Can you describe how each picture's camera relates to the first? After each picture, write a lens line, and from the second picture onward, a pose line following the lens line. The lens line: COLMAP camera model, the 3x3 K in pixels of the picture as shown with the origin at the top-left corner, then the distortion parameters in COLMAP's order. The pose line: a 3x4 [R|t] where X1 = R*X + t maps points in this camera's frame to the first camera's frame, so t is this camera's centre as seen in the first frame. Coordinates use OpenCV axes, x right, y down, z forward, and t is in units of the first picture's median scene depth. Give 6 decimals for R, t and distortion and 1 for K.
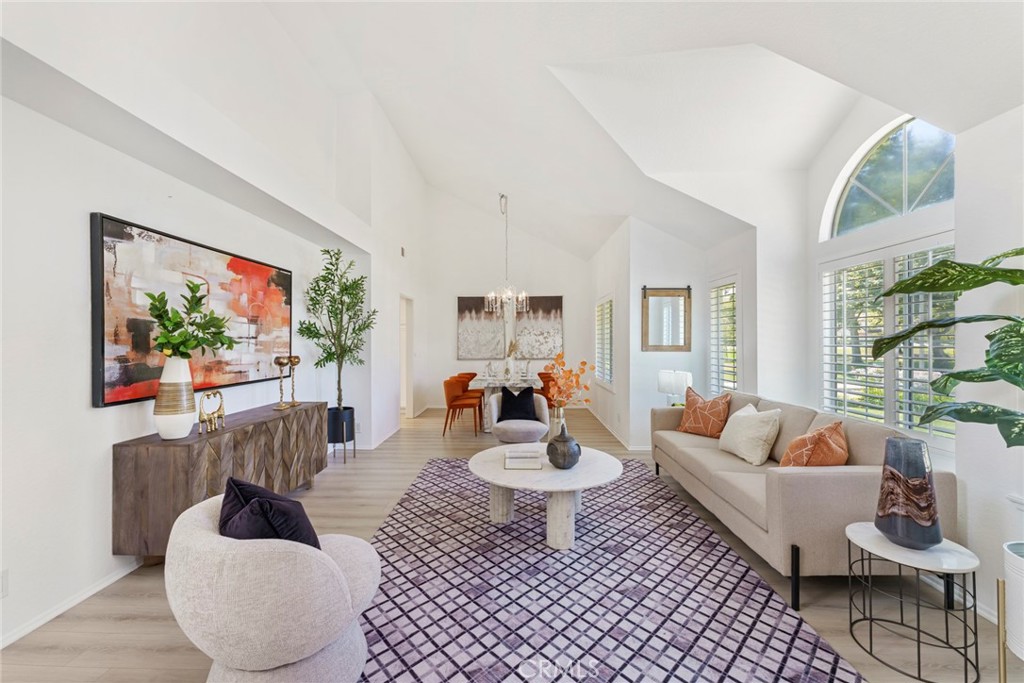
lens RADIAL K [[414.2, 0, 509.2], [0, 414.2, 340.8], [0, 0, 1]] dist [-0.002681, -0.000326]
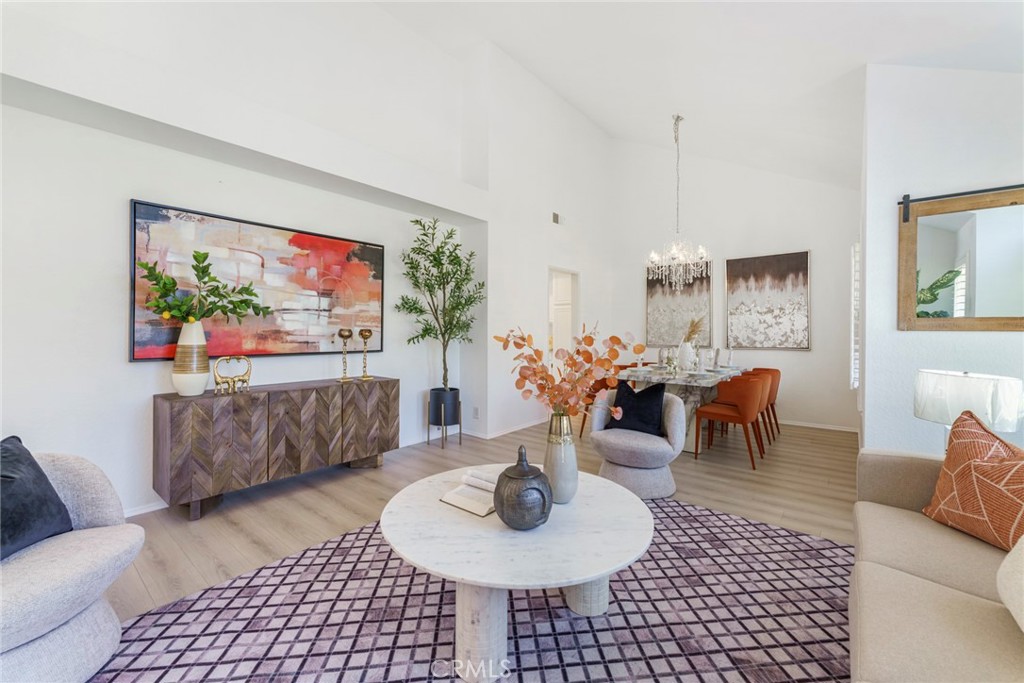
lens RADIAL K [[414.2, 0, 511.6], [0, 414.2, 332.8], [0, 0, 1]] dist [-0.002681, -0.000326]
pose [[0.781110, 0.006217, -0.624362, 0.375194], [-0.005361, 0.999980, 0.003250, 0.040776], [0.624370, 0.000809, 0.781128, 0.461120]]
